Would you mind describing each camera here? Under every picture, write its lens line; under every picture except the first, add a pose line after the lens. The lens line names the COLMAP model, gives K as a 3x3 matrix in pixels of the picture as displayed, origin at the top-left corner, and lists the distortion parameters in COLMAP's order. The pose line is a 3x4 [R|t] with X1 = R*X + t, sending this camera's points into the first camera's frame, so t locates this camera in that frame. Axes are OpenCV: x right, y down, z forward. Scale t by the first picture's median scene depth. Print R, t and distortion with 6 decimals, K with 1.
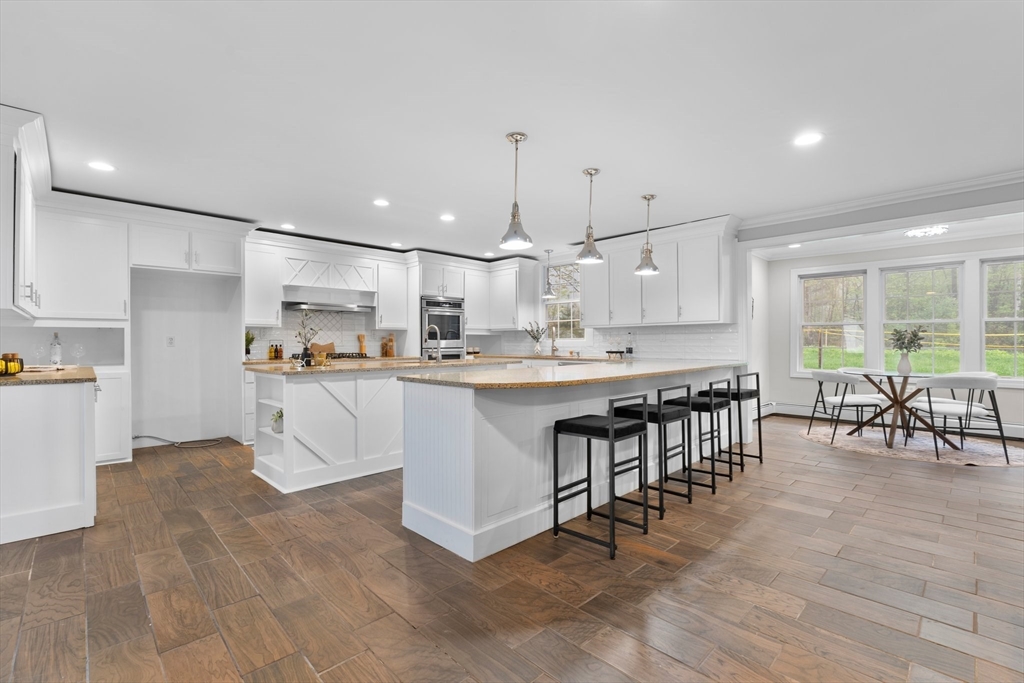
lens RADIAL K [[456.6, 0, 514.7], [0, 456.6, 341.5], [0, 0, 1]] dist [-0.000413, -0.000049]
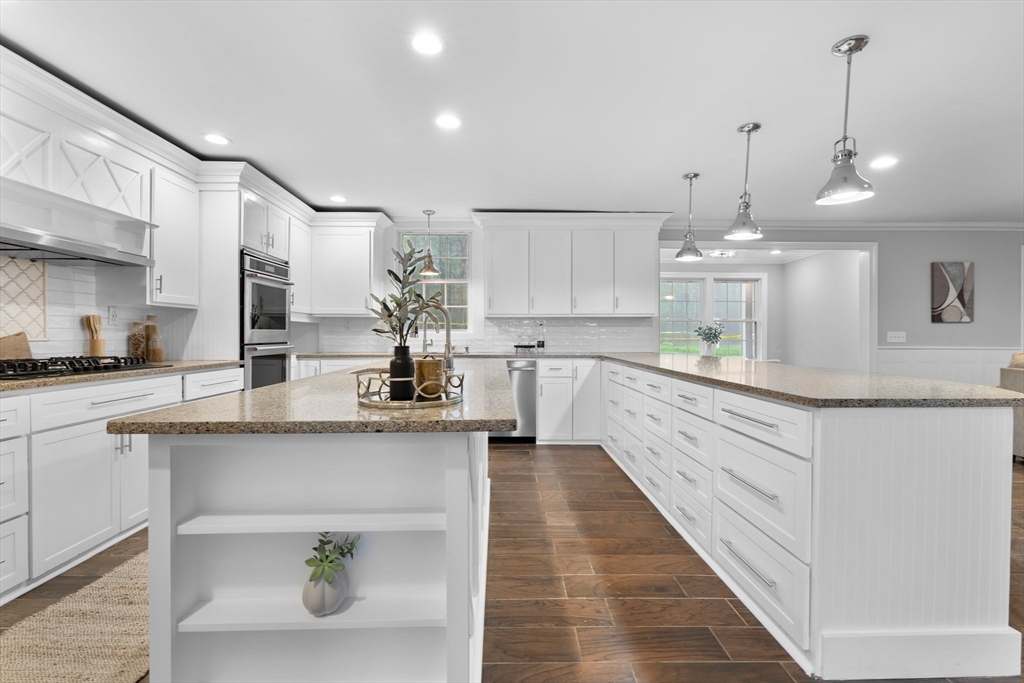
lens RADIAL K [[456.8, 0, 515.7], [0, 456.8, 334.9], [0, 0, 1]] dist [-0.001594, -0.000021]
pose [[0.685821, 0.003646, 0.727761, -0.430590], [-0.004995, 0.999987, -0.000302, 0.002364], [-0.727753, -0.003428, 0.685830, 0.442440]]
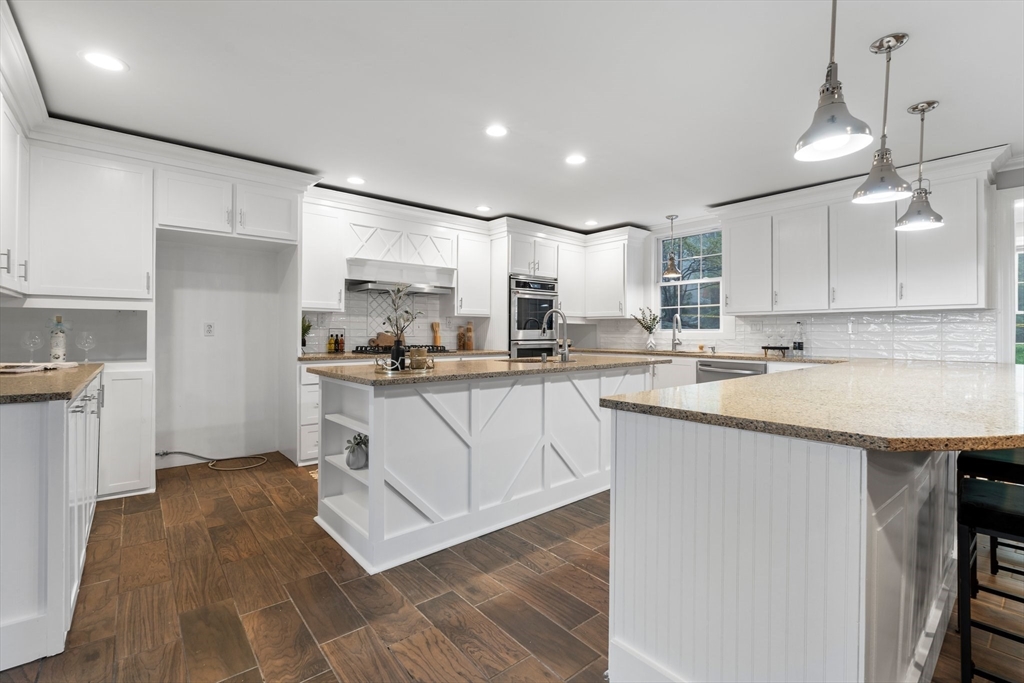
lens RADIAL K [[458.6, 0, 513.5], [0, 458.6, 329.7], [0, 0, 1]] dist [-0.002141, 0.000175]
pose [[0.997170, 0.007195, -0.074834, -0.156960], [-0.007526, 0.999963, -0.004141, -0.000197], [0.074802, 0.004692, 0.997187, 0.229659]]
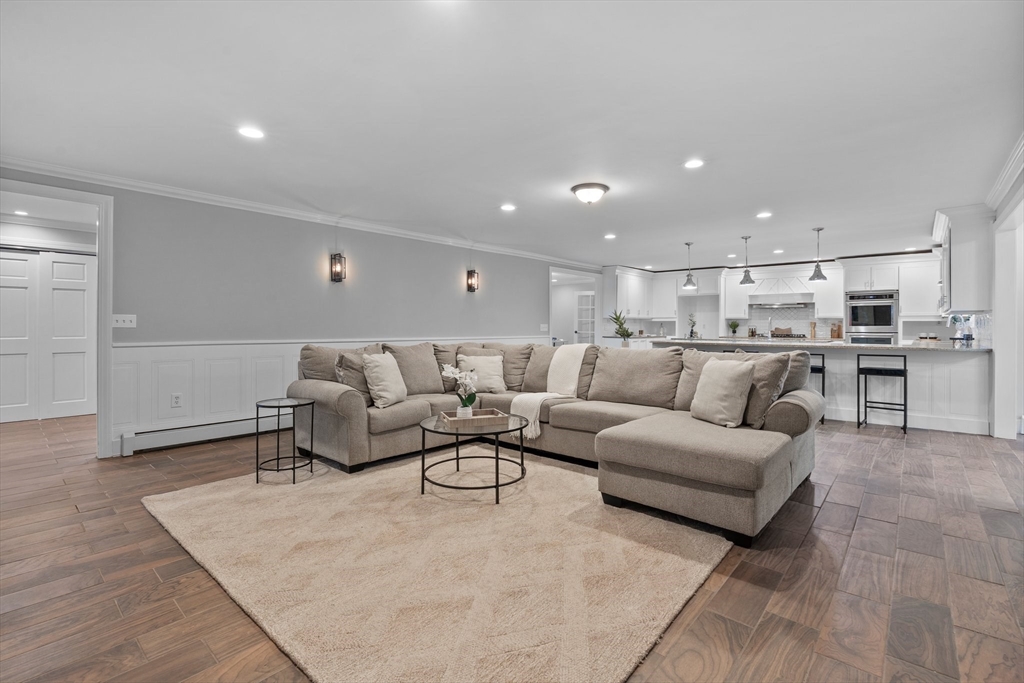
lens RADIAL K [[460.6, 0, 521.2], [0, 460.6, 326.1], [0, 0, 1]] dist [-0.003825, 0.000314]
pose [[0.084736, 0.003453, -0.996397, 1.182419], [-0.003536, 0.999989, 0.003165, -0.004437], [0.996397, 0.003255, 0.084747, -0.046099]]
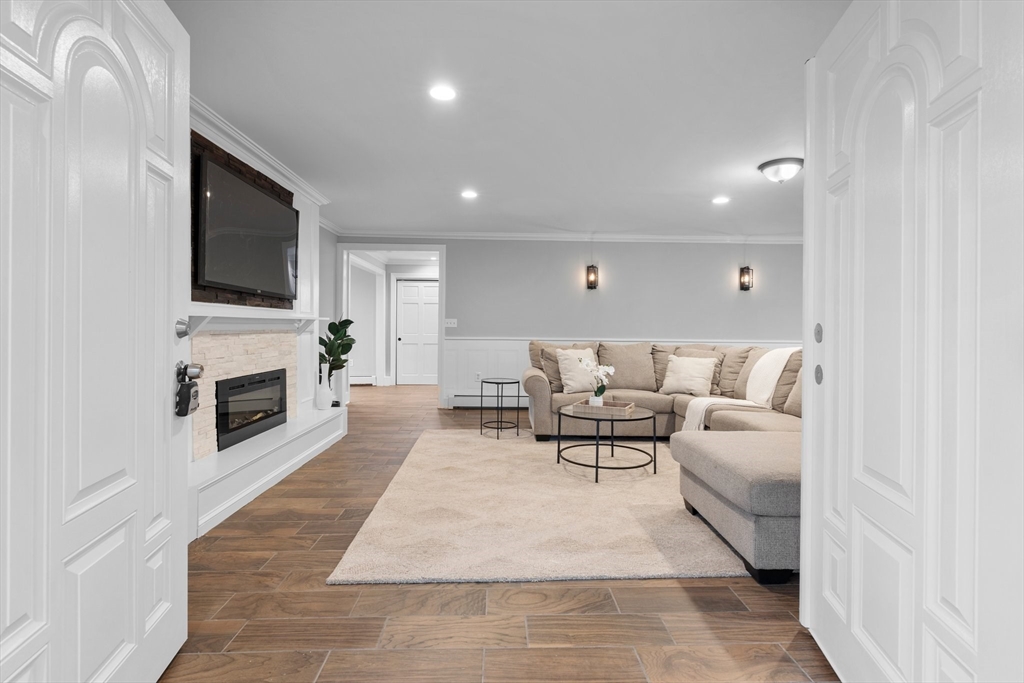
lens RADIAL K [[482.4, 0, 523.3], [0, 482.4, 327.7], [0, 0, 1]] dist [-0.011073, -0.000092]
pose [[-0.661778, -0.002809, -0.749694, 1.183815], [-0.006162, 0.999980, 0.001693, 0.000443], [0.749674, 0.005740, -0.661782, 0.302654]]
